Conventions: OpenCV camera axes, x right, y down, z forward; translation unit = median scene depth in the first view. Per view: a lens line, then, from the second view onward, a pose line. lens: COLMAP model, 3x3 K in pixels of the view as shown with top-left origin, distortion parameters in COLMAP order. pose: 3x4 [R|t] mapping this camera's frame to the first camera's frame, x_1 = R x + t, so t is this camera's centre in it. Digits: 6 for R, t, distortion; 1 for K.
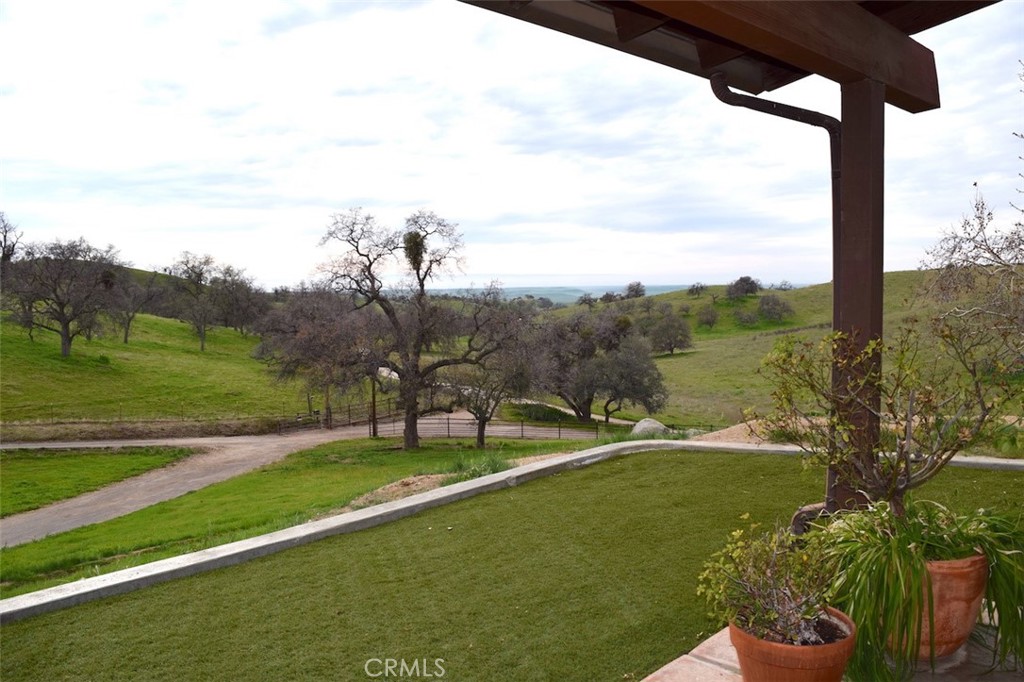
lens RADIAL K [[806.8, 0, 510.5], [0, 806.8, 344.3], [0, 0, 1]] dist [-0.095966, 0.023394]
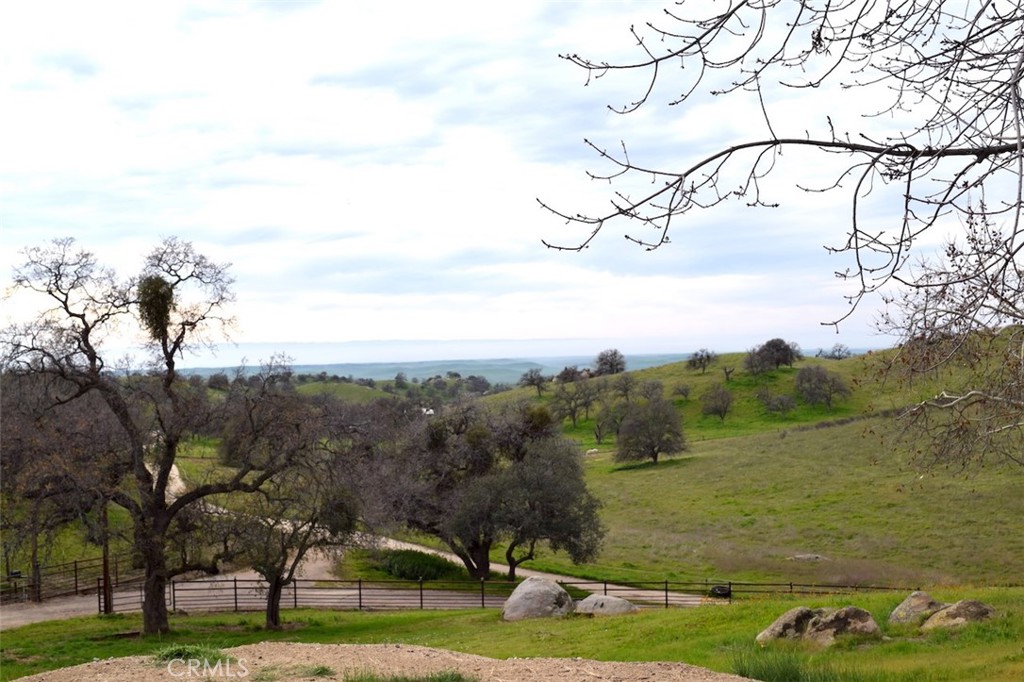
lens RADIAL K [[1257.0, 0, 507.2], [0, 1257.0, 341.5], [0, 0, 1]] dist [-0.048601, 0.000000]
pose [[0.997835, -0.012483, 0.064576, 0.065980], [0.017938, 0.996253, -0.084609, -0.003714], [-0.063278, 0.085584, 0.994319, 0.027710]]
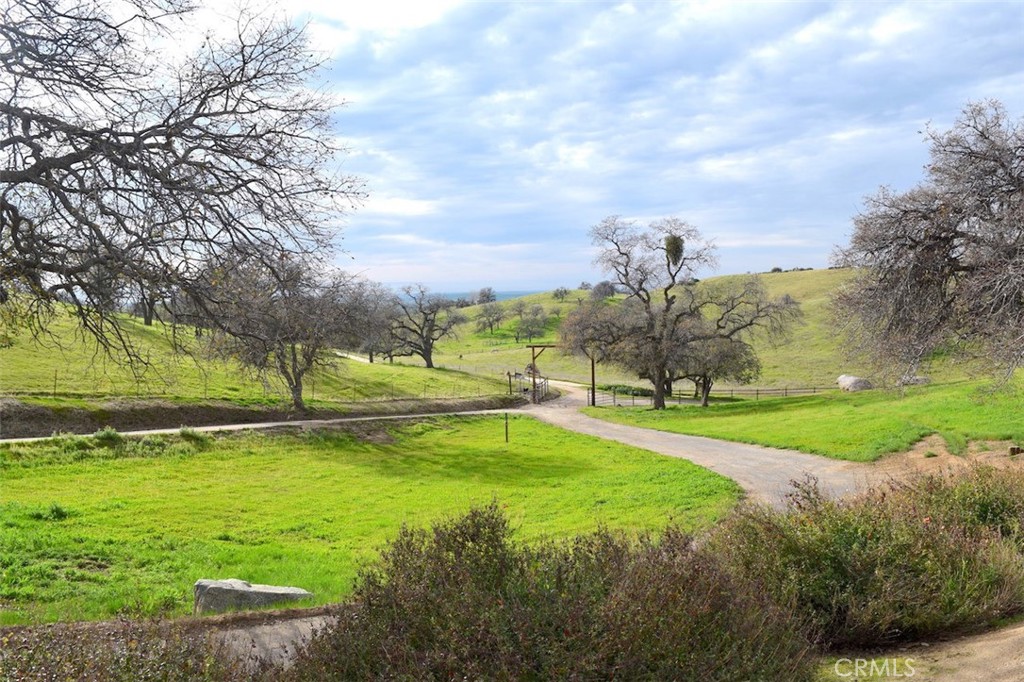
lens RADIAL K [[806.8, 0, 509.5], [0, 806.8, 335.3], [0, 0, 1]] dist [-0.095966, 0.023394]
pose [[0.970760, -0.025820, 0.238659, -0.519211], [0.030926, 0.999365, -0.017675, 0.024281], [-0.238052, 0.024539, 0.970942, -0.122532]]
